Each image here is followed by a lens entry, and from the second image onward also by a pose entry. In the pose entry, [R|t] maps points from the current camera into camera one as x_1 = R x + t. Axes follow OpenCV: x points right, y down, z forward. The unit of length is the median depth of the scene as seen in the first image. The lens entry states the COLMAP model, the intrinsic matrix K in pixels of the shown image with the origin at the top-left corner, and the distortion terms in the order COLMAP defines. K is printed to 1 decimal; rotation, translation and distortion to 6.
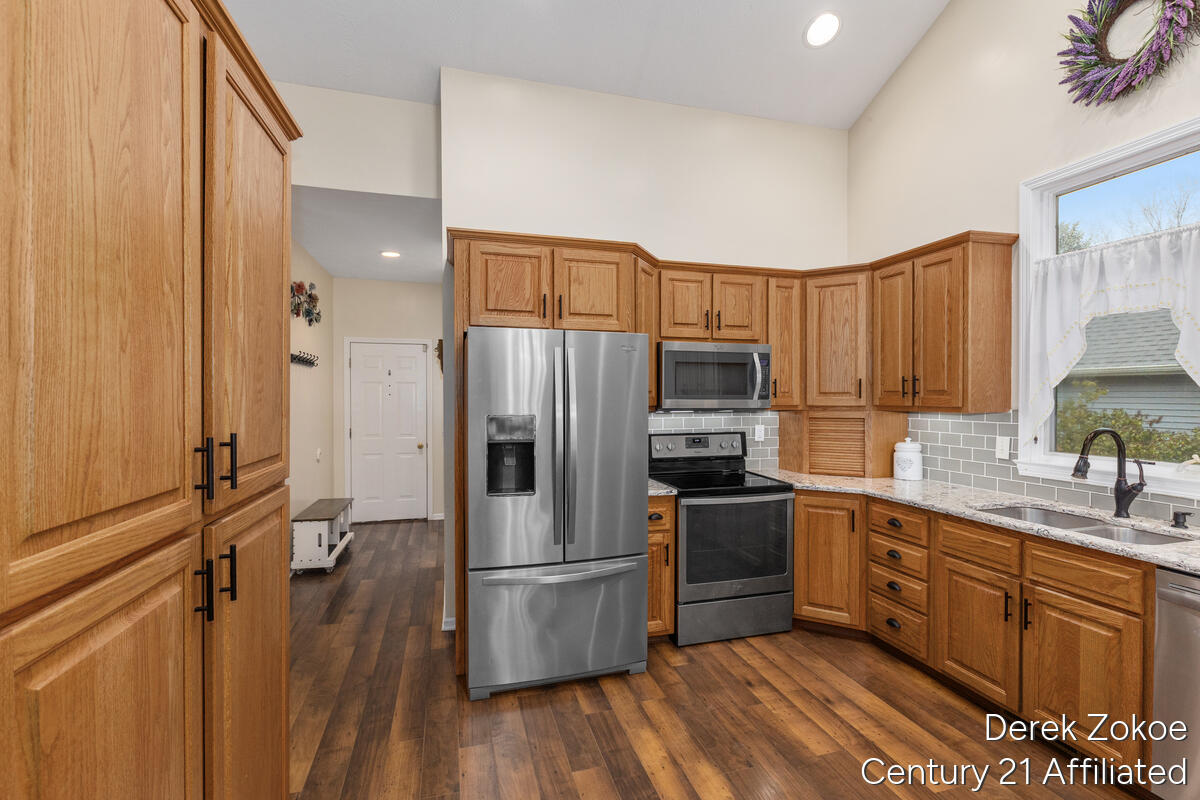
lens RADIAL K [[546.7, 0, 607.2], [0, 546.7, 403.6], [0, 0, 1]] dist [-0.002997, -0.000351]
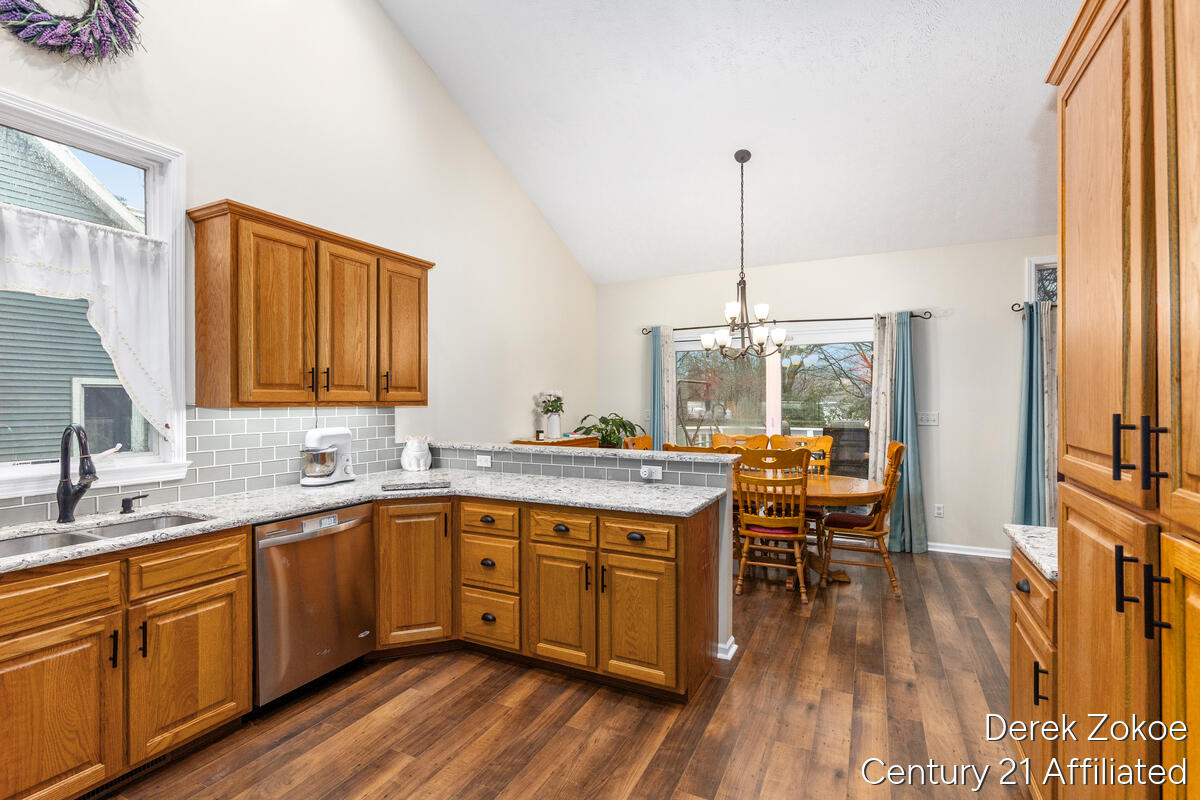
lens RADIAL K [[546.7, 0, 607.2], [0, 546.7, 403.6], [0, 0, 1]] dist [-0.002997, -0.000351]
pose [[-0.742018, -0.002975, 0.670373, -0.262097], [0.012115, 0.999767, 0.017847, 0.004757], [-0.670270, 0.021365, -0.741809, 0.847599]]
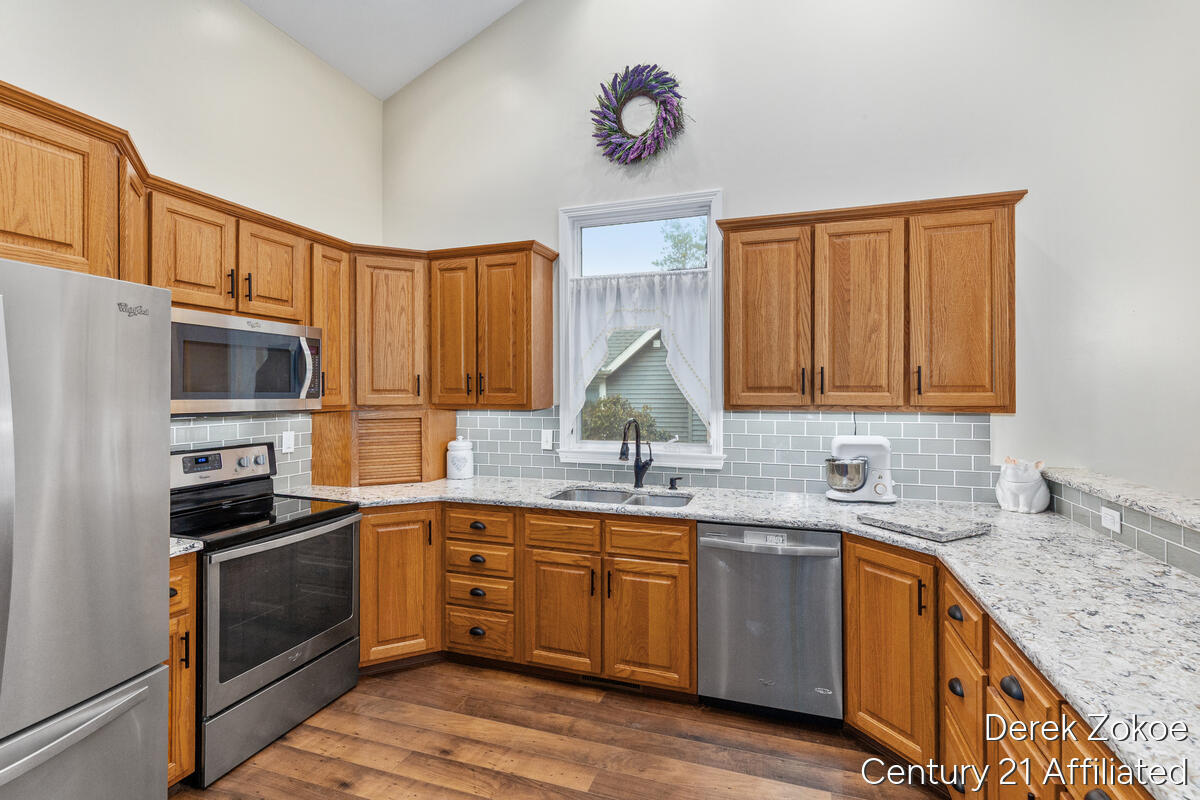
lens RADIAL K [[548.7, 0, 604.5], [0, 548.7, 389.9], [0, 0, 1]] dist [-0.002355, -0.000840]
pose [[0.567307, 0.004168, 0.823496, -0.137626], [0.012466, 0.999829, -0.013649, -0.004268], [-0.823412, 0.018009, 0.567158, 0.258858]]
